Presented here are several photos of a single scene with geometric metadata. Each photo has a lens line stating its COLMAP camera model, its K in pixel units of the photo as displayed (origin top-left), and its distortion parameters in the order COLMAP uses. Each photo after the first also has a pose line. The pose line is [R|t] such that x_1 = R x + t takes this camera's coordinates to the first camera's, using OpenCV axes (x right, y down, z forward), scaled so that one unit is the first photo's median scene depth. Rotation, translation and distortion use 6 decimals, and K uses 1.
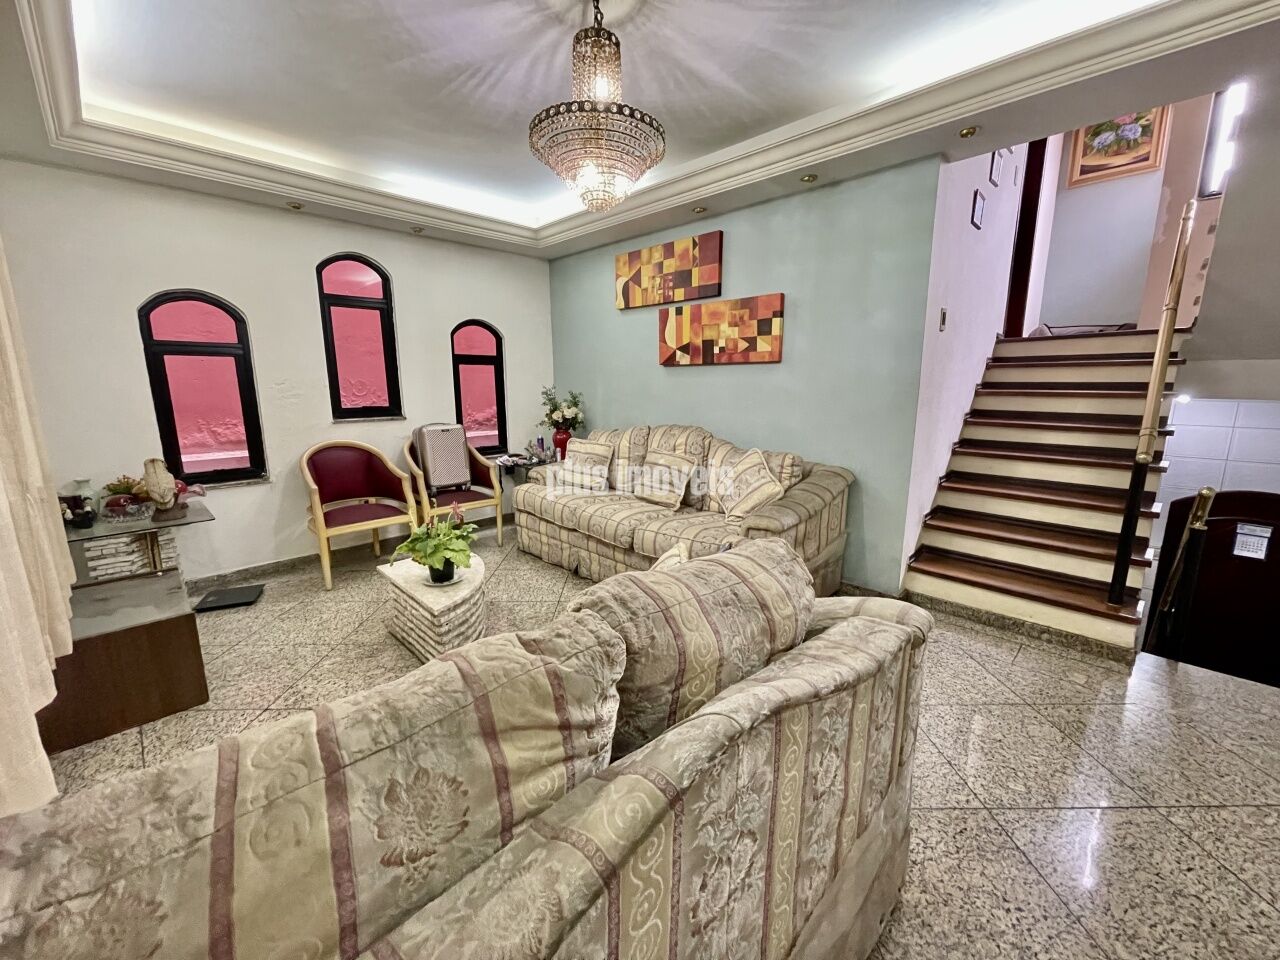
lens RADIAL K [[517.1, 0, 639.6], [0, 517.1, 477.6], [0, 0, 1]] dist [0.003013, -0.000398]
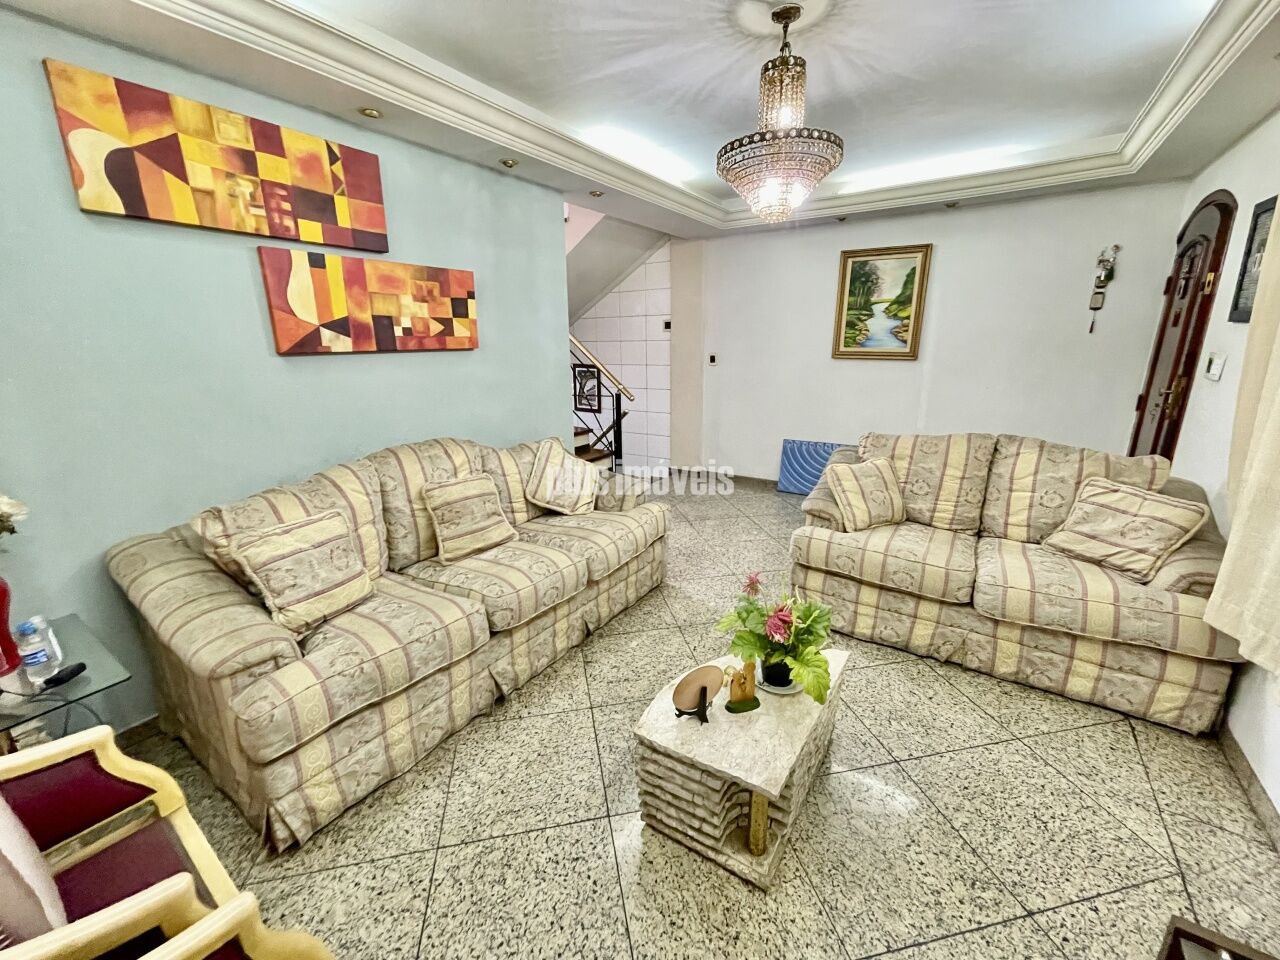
lens RADIAL K [[517.1, 0, 644.0], [0, 517.1, 481.1], [0, 0, 1]] dist [0.003013, -0.000398]
pose [[-0.190855, -0.247541, 0.949894, -0.644550], [0.198752, 0.937894, 0.284347, -0.188981], [-0.961287, 0.243062, -0.129803, 0.817042]]
